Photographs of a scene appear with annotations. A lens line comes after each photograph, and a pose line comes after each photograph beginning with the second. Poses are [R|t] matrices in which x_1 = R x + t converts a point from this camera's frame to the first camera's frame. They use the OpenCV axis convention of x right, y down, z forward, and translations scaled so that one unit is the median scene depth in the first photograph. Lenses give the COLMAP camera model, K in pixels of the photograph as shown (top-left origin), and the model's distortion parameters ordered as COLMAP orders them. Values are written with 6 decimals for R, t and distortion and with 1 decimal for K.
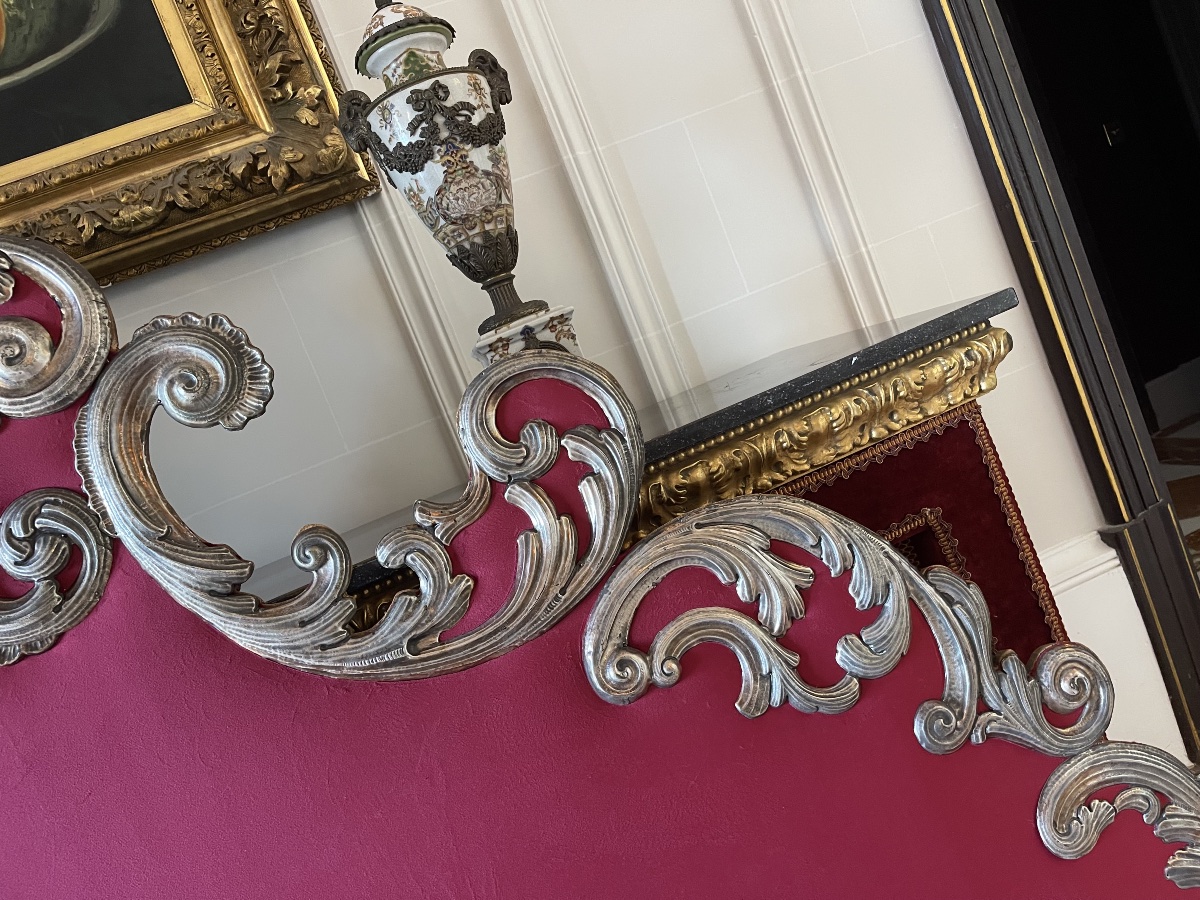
lens RADIAL K [[912.8, 0, 604.5], [0, 912.8, 446.3], [0, 0, 1]] dist [0.060024, -0.087742]
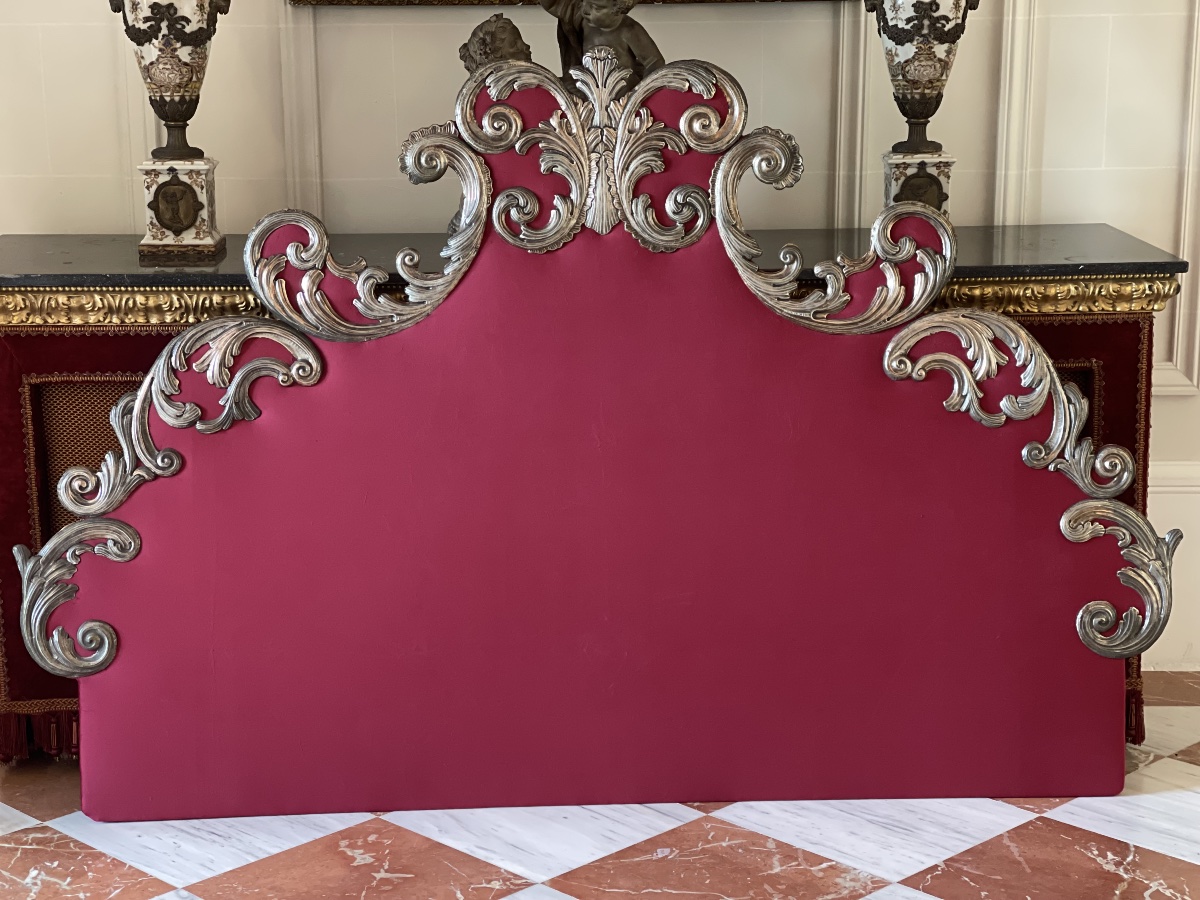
lens RADIAL K [[2254.9, 0, 595.5], [0, 2254.9, 453.4], [0, 0, 1]] dist [0.212013, 0.000000]
pose [[0.914098, 0.394974, -0.091763, -0.057478], [-0.372150, 0.907035, 0.196959, -0.310386], [0.161026, -0.145890, 0.976108, -3.922295]]
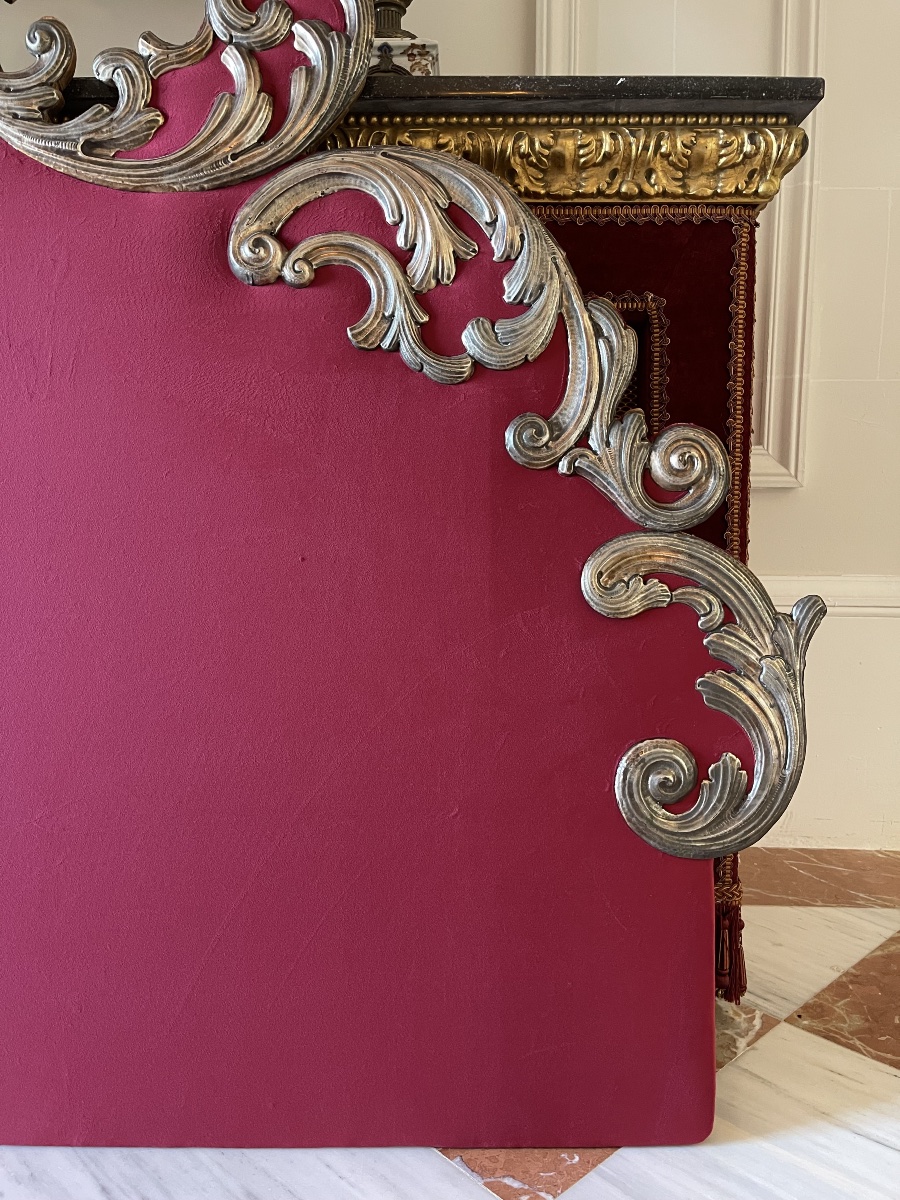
lens RADIAL K [[912.8, 0, 453.6], [0, 912.8, 599.5], [0, 0, 1]] dist [0.060024, -0.087742]
pose [[0.903666, 0.394416, -0.166805, 0.513954], [-0.381595, 0.918421, 0.104347, 0.387476], [0.194353, -0.030643, 0.980453, 0.007982]]
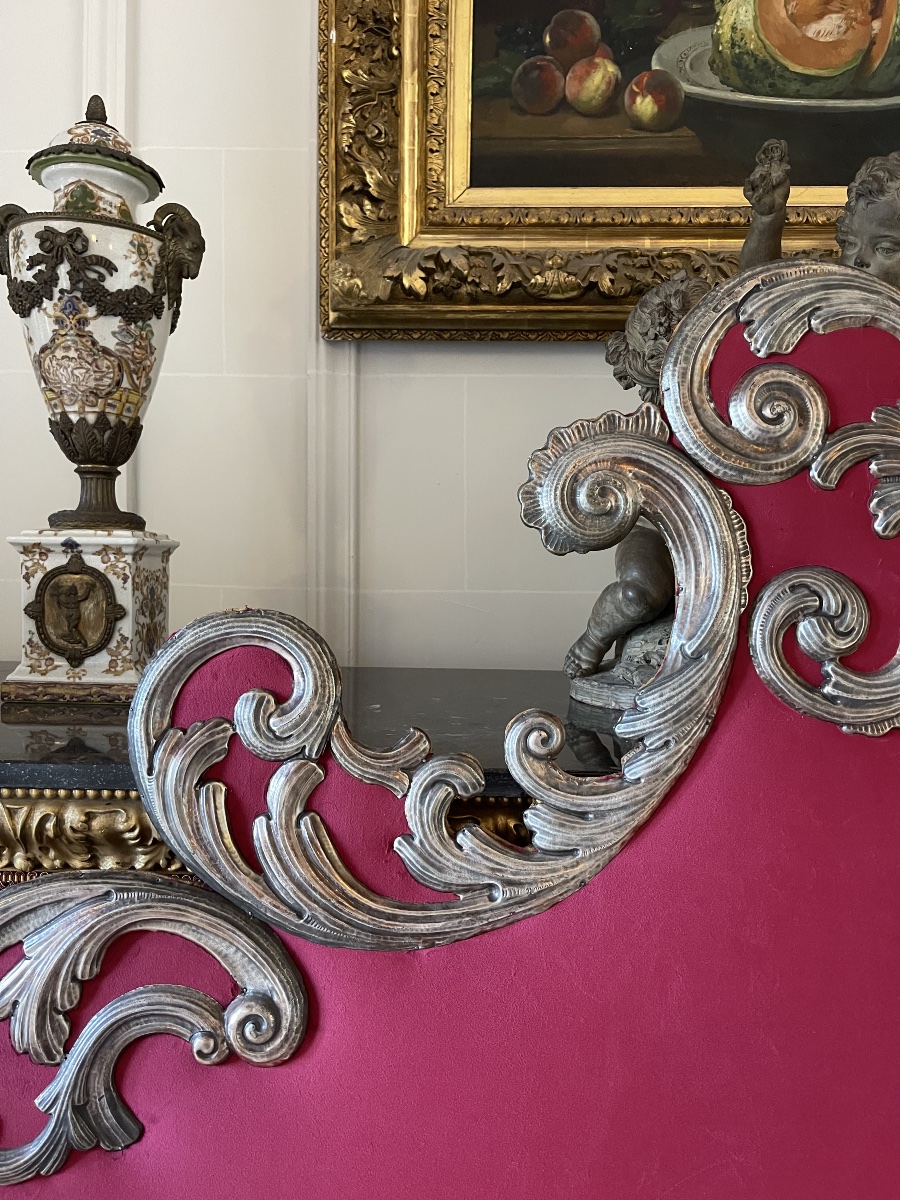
lens RADIAL K [[912.8, 0, 453.2], [0, 912.8, 605.6], [0, 0, 1]] dist [0.060024, -0.087742]
pose [[0.897158, 0.397458, -0.192704, -0.981234], [-0.392343, 0.917469, 0.065707, 0.281236], [0.202916, 0.016656, 0.979055, -0.019508]]
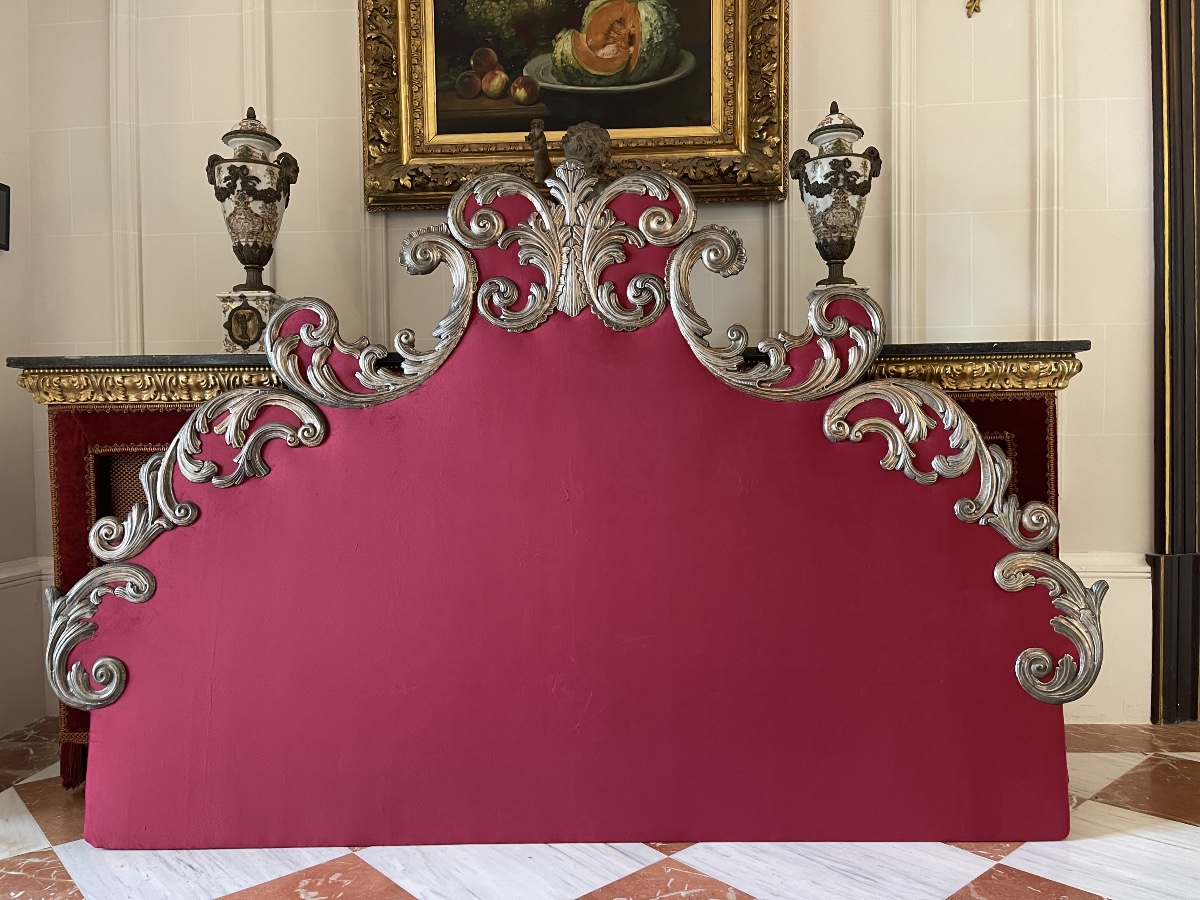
lens RADIAL K [[912.8, 0, 600.1], [0, 912.8, 449.1], [0, 0, 1]] dist [0.060024, -0.087742]
pose [[0.903943, 0.362811, -0.226398, 0.017981], [-0.366320, 0.930072, 0.027861, 0.423513], [0.220675, 0.057749, 0.973636, -1.309843]]
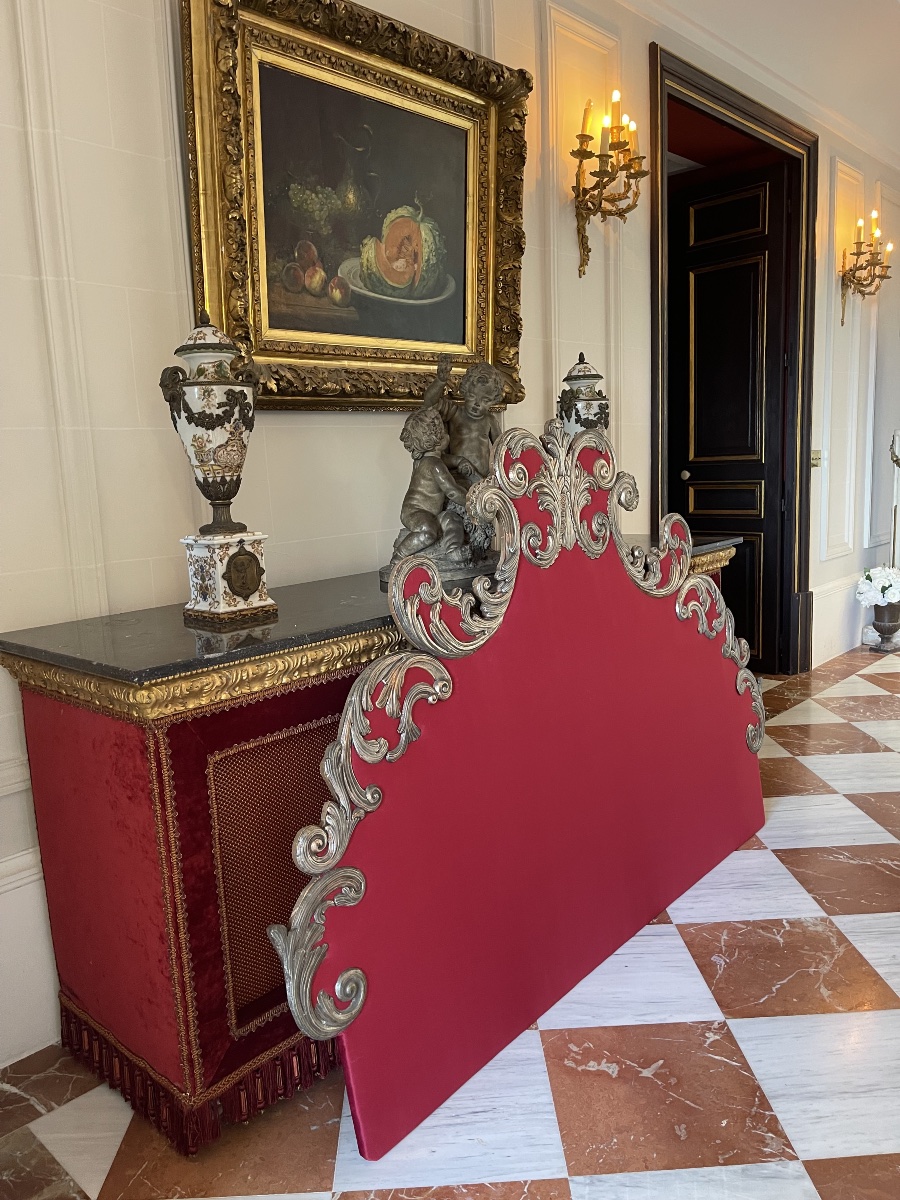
lens RADIAL K [[912.8, 0, 459.1], [0, 912.8, 601.8], [0, 0, 1]] dist [0.060024, -0.087742]
pose [[0.764503, 0.247469, 0.595226, -2.521231], [-0.213863, 0.968447, -0.127954, 0.781491], [-0.608110, -0.029476, 0.793305, -1.147702]]
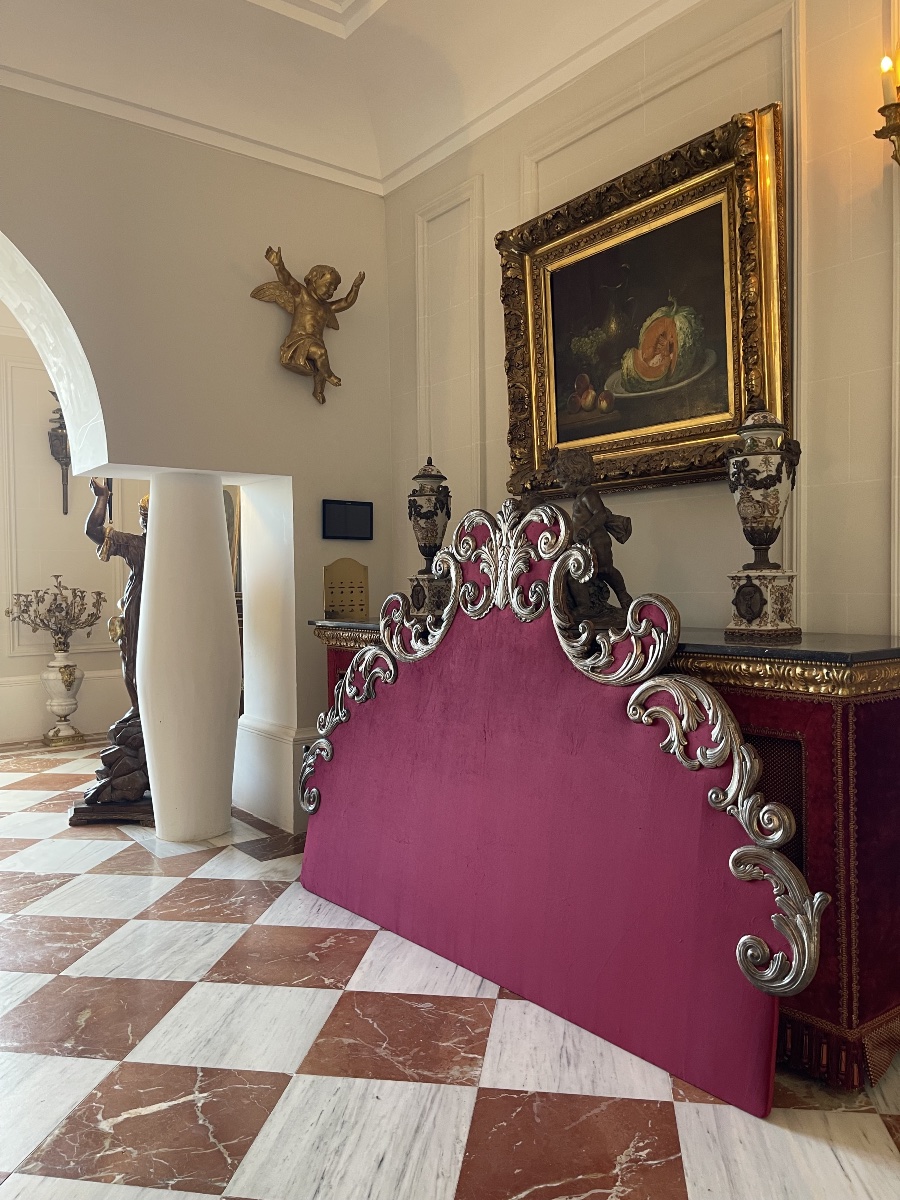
lens RADIAL K [[912.8, 0, 443.8], [0, 912.8, 594.2], [0, 0, 1]] dist [0.060024, -0.087742]
pose [[0.395528, 0.382597, -0.834971, 1.897683], [-0.215298, 0.922398, 0.320671, -0.822016], [0.892863, 0.052933, 0.447207, -0.776076]]
